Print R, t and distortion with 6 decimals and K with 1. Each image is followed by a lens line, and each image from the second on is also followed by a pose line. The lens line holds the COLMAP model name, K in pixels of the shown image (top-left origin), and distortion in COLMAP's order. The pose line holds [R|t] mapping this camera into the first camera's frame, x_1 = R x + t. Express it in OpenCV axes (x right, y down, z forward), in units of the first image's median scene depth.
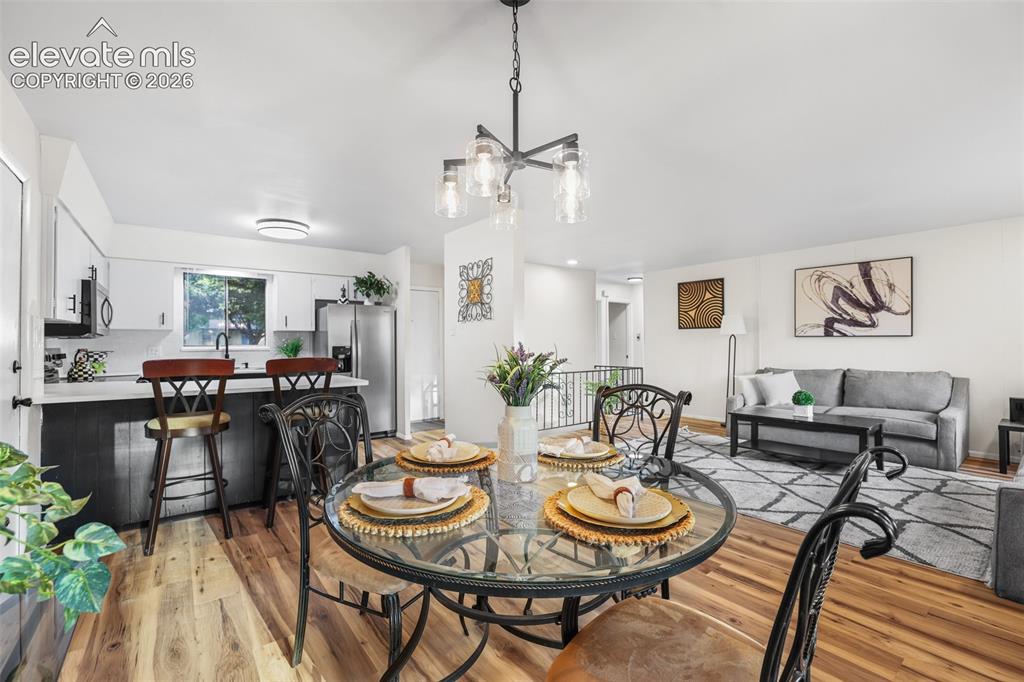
lens RADIAL K [[450.0, 0, 506.5], [0, 450.0, 344.1], [0, 0, 1]] dist [-0.042294, 0.016567]
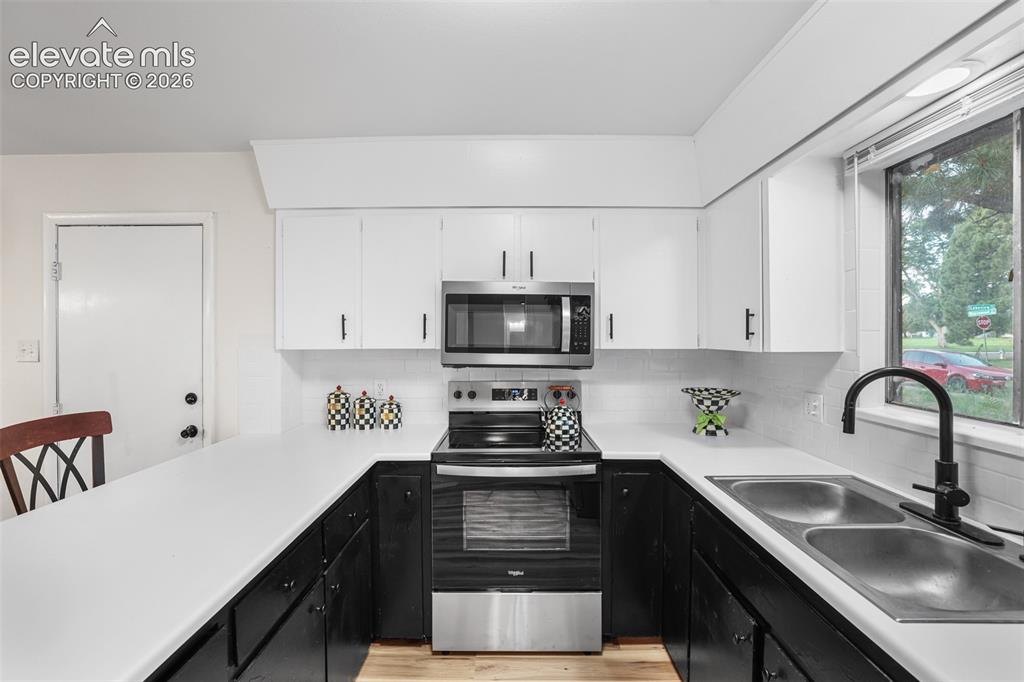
lens RADIAL K [[450.0, 0, 506.5], [0, 450.0, 344.1], [0, 0, 1]] dist [-0.042294, 0.016567]
pose [[-0.606014, 0.010930, -0.795379, -0.288061], [0.000089, 0.999907, 0.013672, -0.038241], [0.795454, 0.008215, -0.605958, 0.887764]]
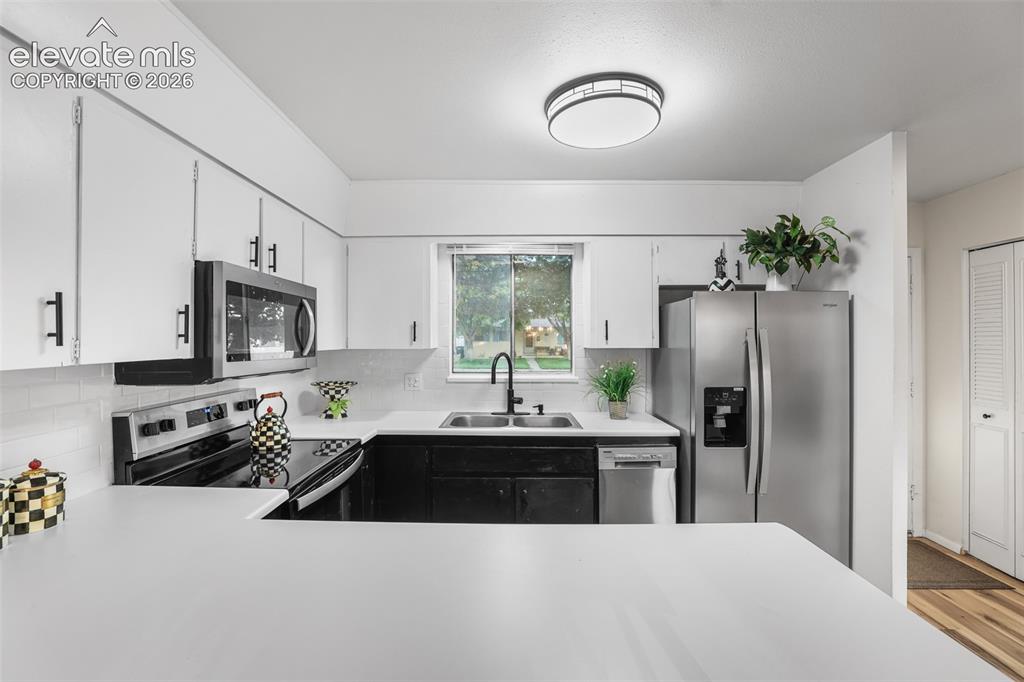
lens RADIAL K [[450.0, 0, 506.5], [0, 450.0, 344.1], [0, 0, 1]] dist [-0.042294, 0.016567]
pose [[0.793653, 0.009518, -0.608297, -0.261244], [-0.002527, 0.999921, 0.012349, -0.040720], [0.608366, -0.008263, 0.793614, 0.499642]]
